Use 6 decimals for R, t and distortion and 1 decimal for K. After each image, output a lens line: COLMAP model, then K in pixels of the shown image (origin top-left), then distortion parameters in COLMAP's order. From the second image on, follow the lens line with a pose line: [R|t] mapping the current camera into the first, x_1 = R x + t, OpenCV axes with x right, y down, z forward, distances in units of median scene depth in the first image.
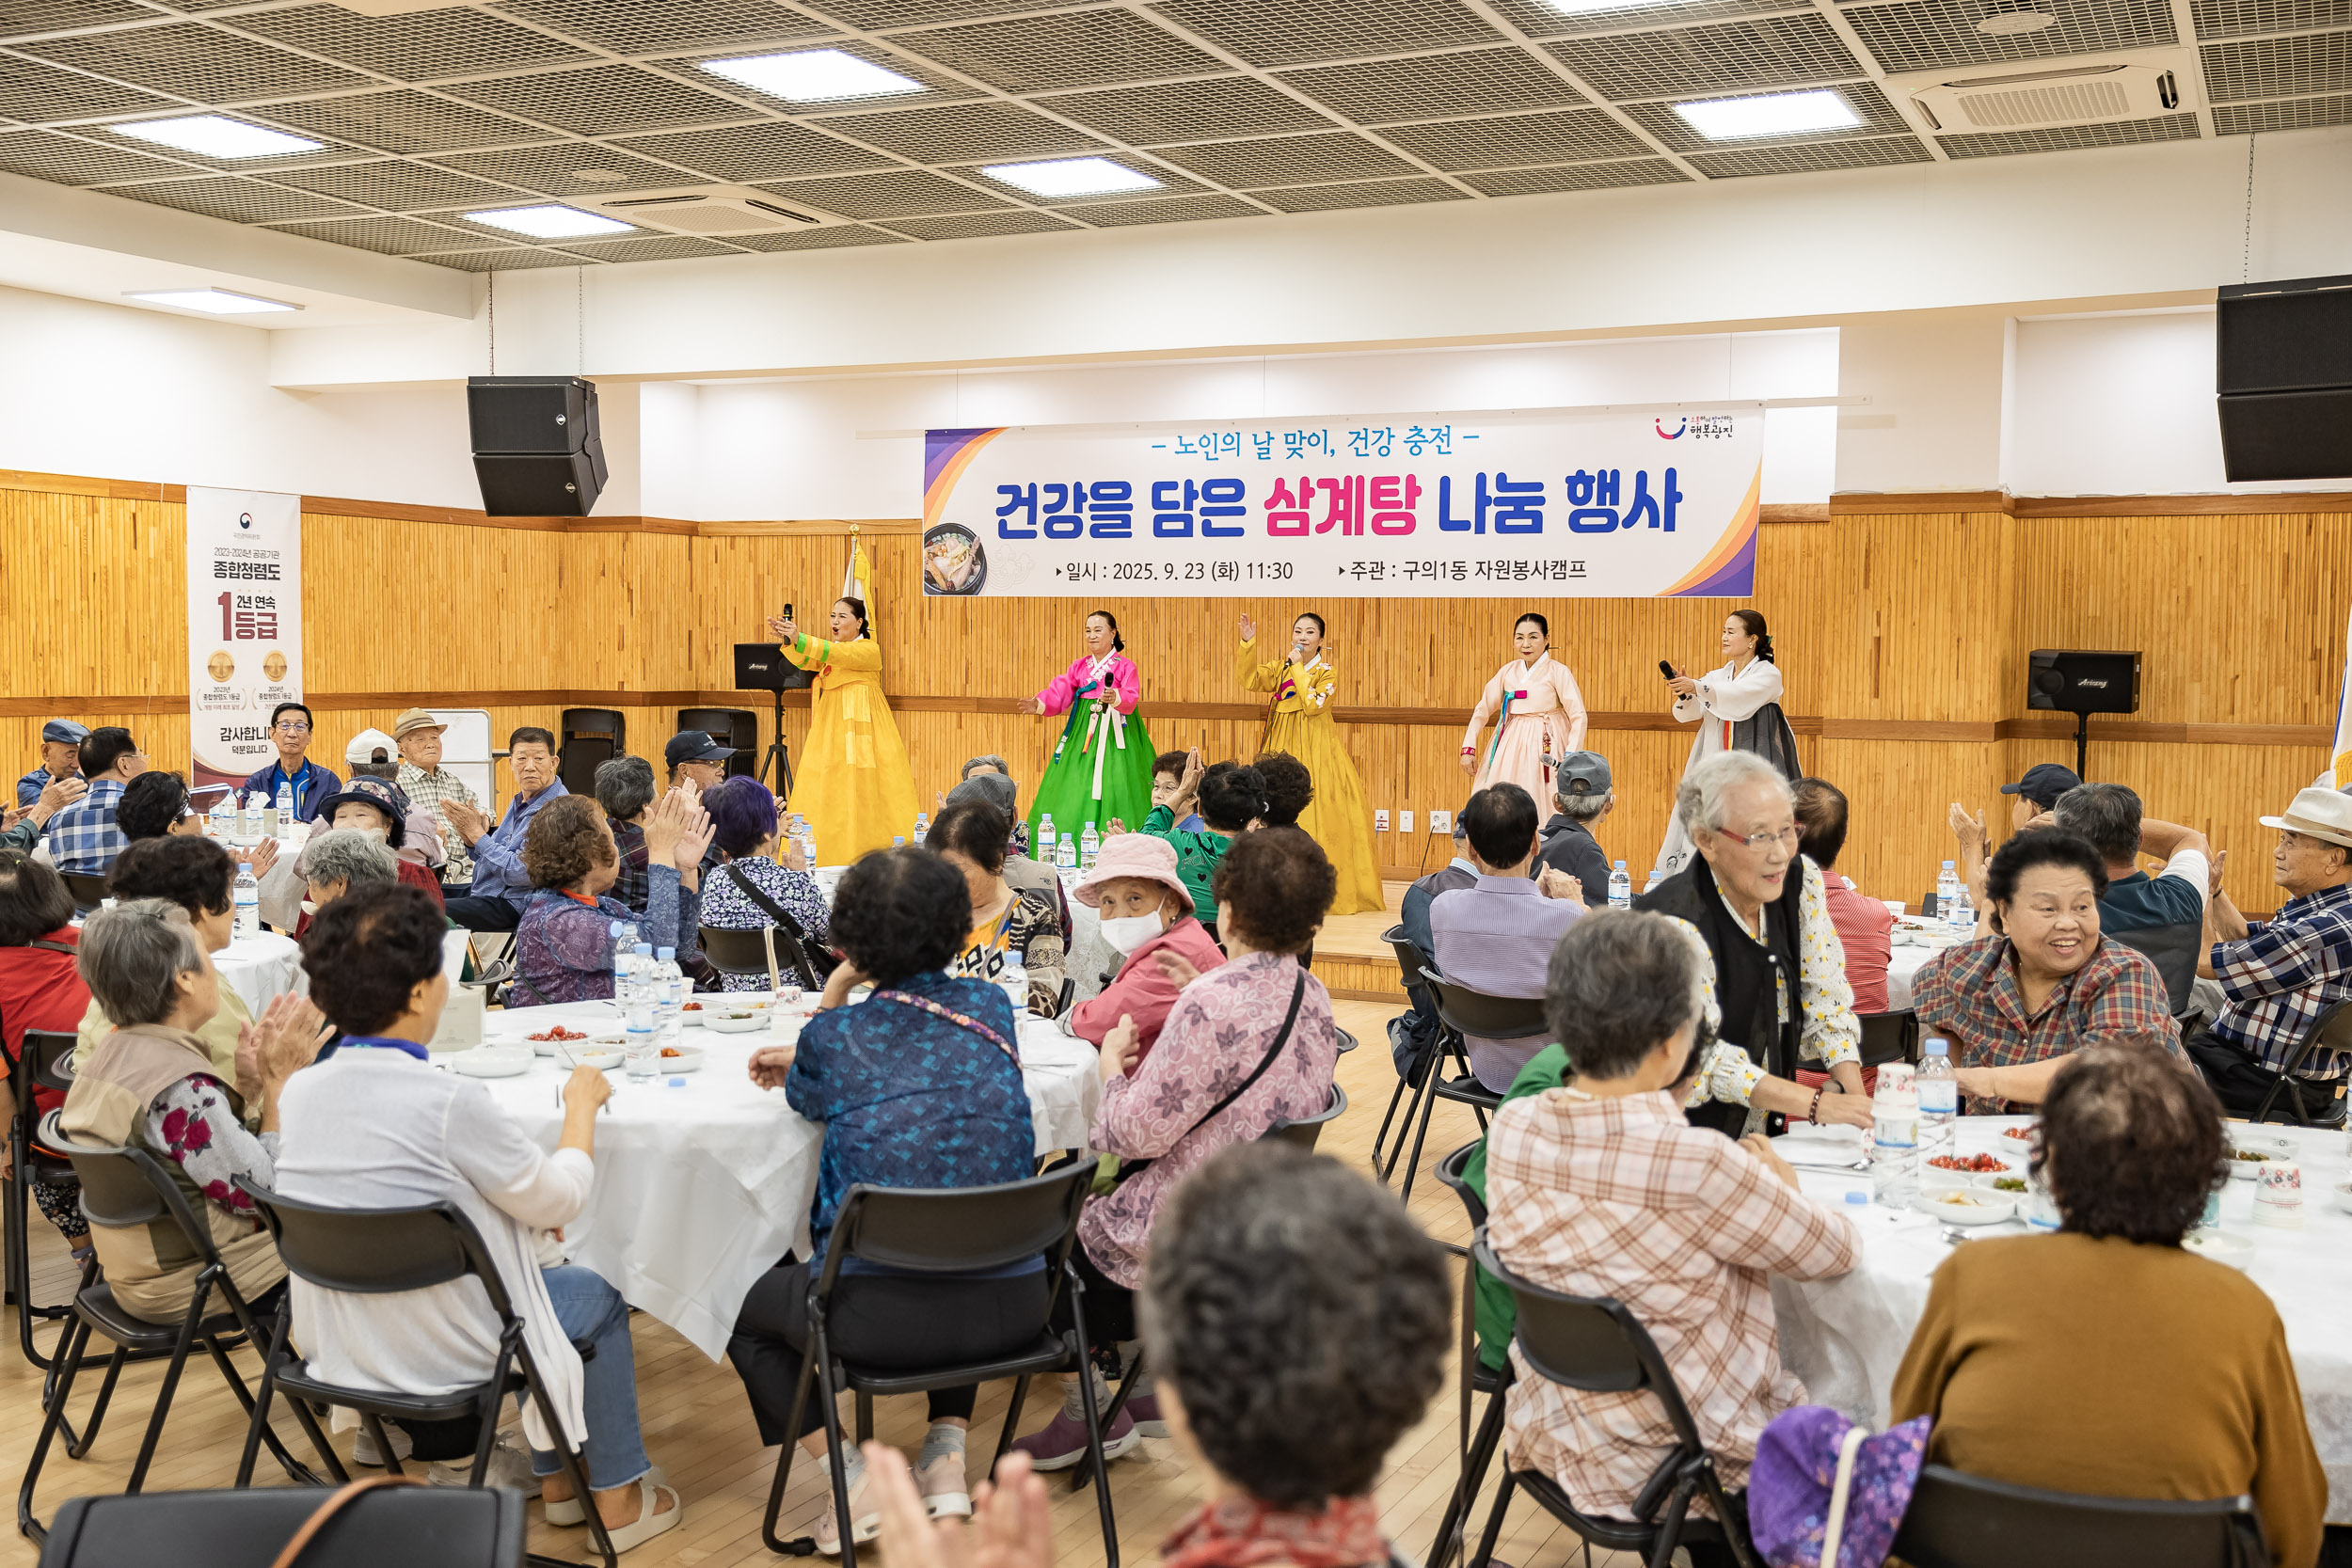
lens RADIAL K [[2367.0, 0, 1184.6], [0, 2367.0, 801.7], [0, 0, 1]] dist [0.053717, 0.000000]
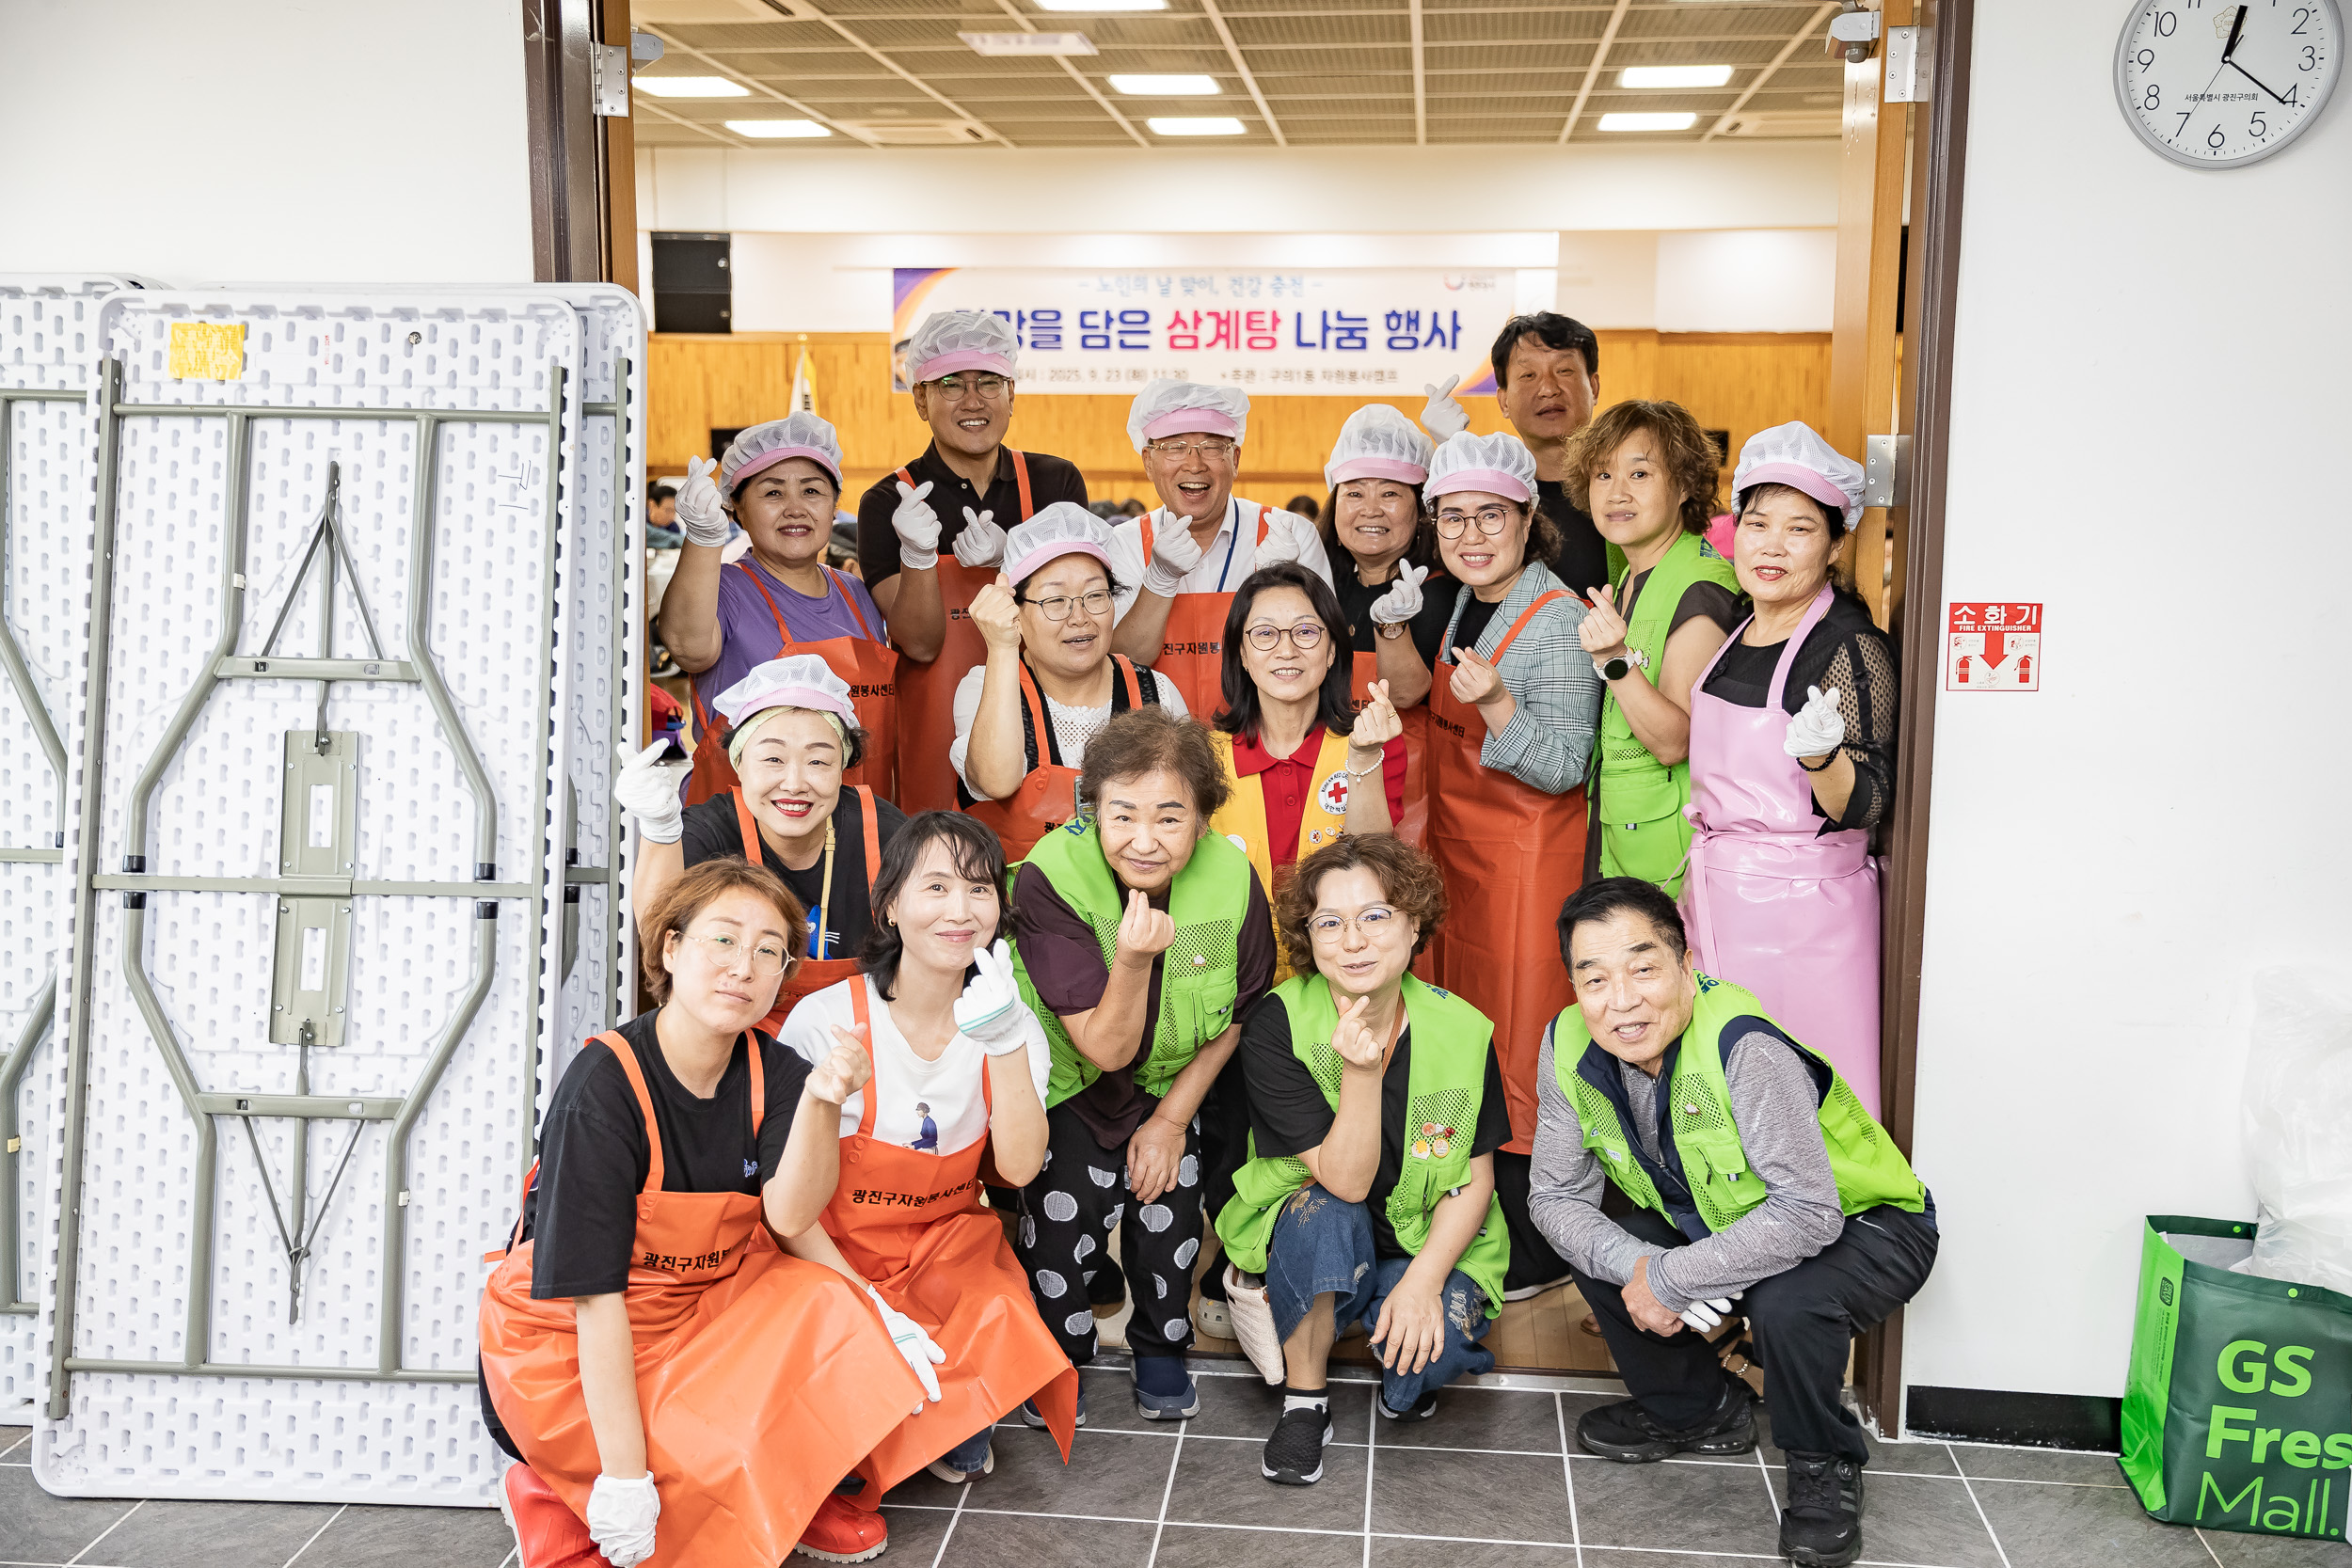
lens RADIAL K [[2367.0, 0, 1170.5], [0, 2367.0, 805.1], [0, 0, 1]] dist [0.053717, 0.000000]
pose [[0.946229, -0.054195, 0.318925, -0.446108], [0.024840, 0.995129, 0.095403, 0.025535], [-0.322542, -0.082351, 0.942966, -0.386218]]
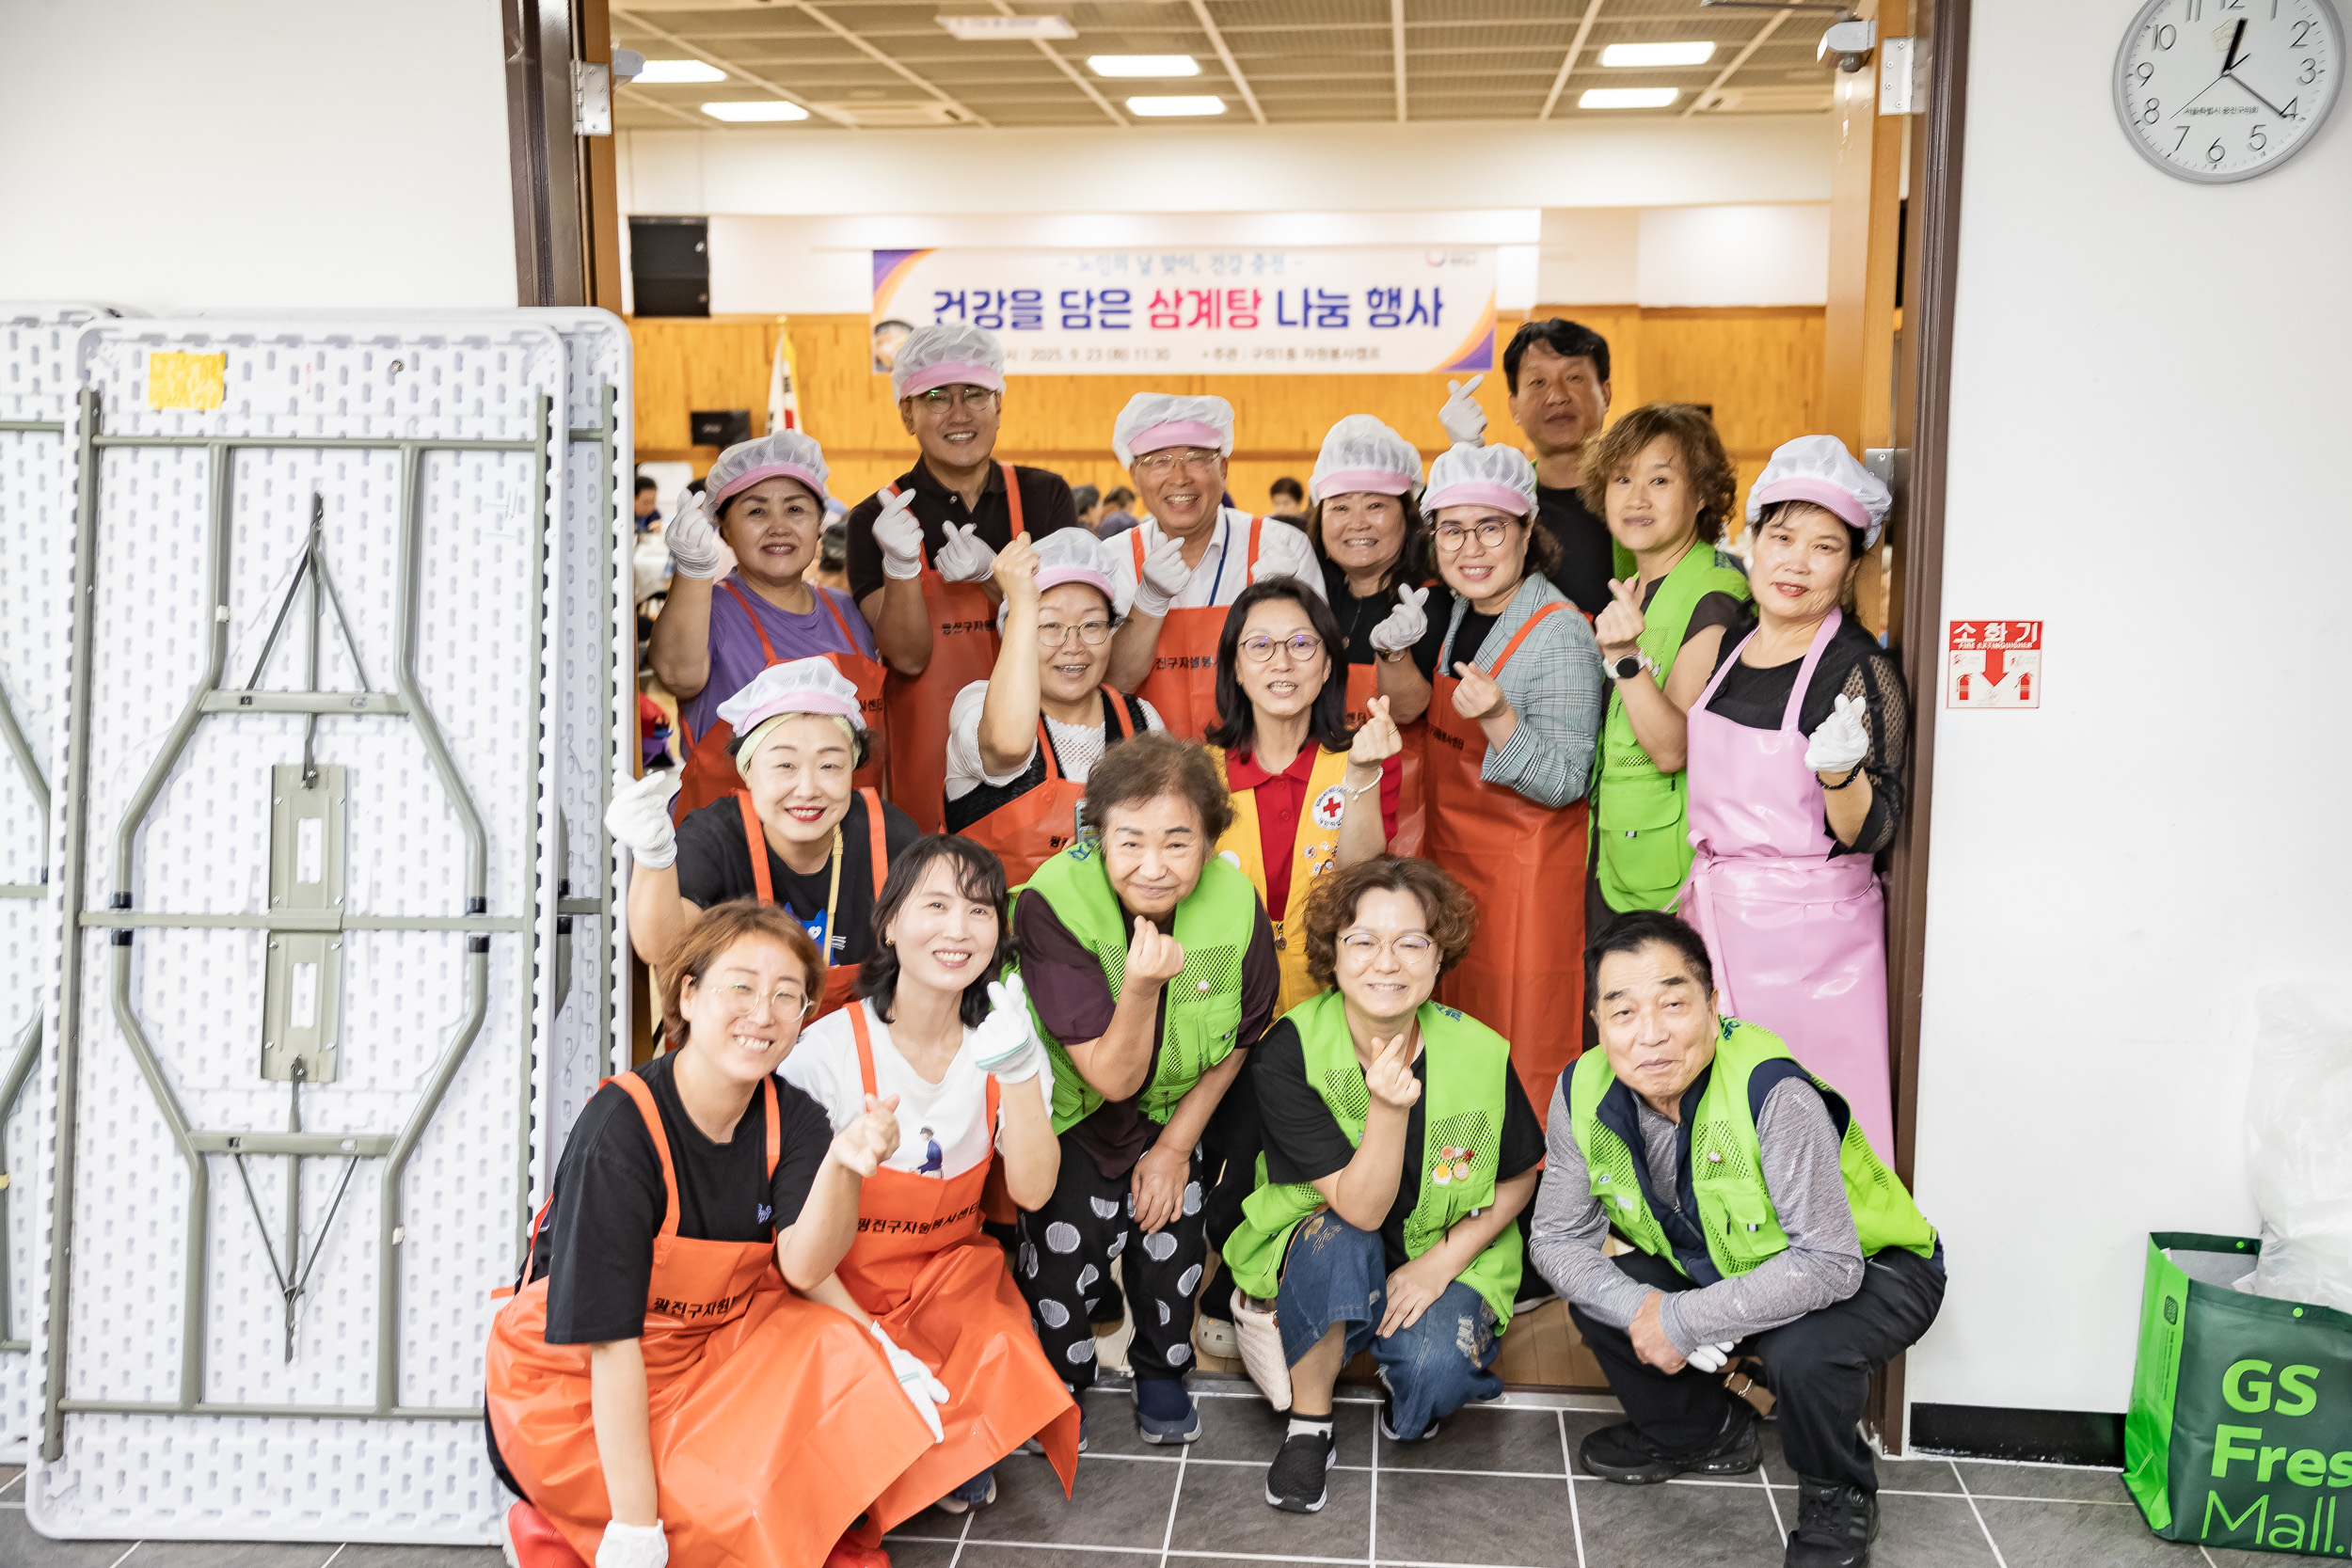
lens RADIAL K [[2367.0, 0, 1170.0], [0, 2367.0, 806.5], [0, 0, 1]] dist [0.053717, 0.000000]
pose [[0.943416, -0.068099, 0.324545, -0.446522], [0.034330, 0.993485, 0.108668, 0.018942], [-0.329831, -0.091377, 0.939607, -0.383096]]
